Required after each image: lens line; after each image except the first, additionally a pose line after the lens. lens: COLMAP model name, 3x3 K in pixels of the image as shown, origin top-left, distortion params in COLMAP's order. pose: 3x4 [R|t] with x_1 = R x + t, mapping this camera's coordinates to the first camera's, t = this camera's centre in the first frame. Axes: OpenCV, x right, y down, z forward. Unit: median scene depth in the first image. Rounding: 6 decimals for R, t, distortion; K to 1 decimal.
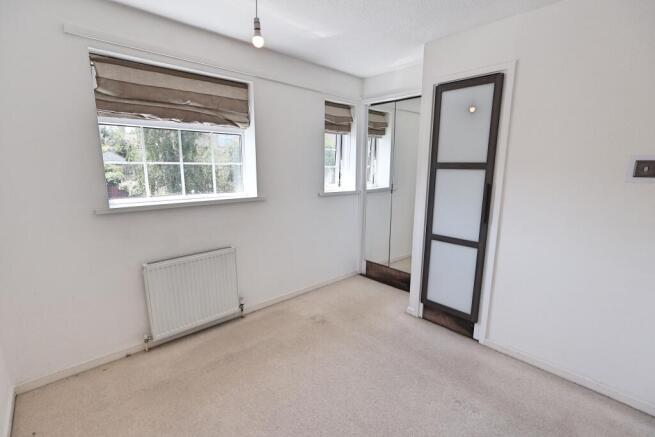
lens RADIAL K [[303.0, 0, 327.5], [0, 303.0, 218.5], [0, 0, 1]] dist [-0.002151, 0.000233]
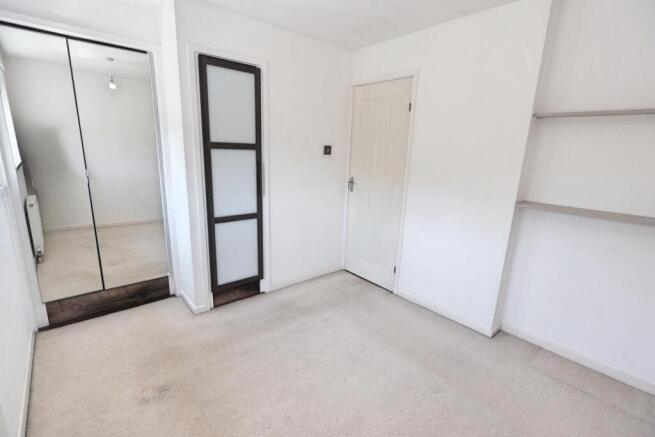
lens RADIAL K [[303.0, 0, 327.5], [0, 303.0, 218.5], [0, 0, 1]] dist [-0.002151, 0.000233]
pose [[0.031740, -0.233120, 0.971930, -0.591332], [0.135692, 0.964422, 0.226888, -0.119800], [-0.990242, 0.124682, 0.062244, 0.612486]]
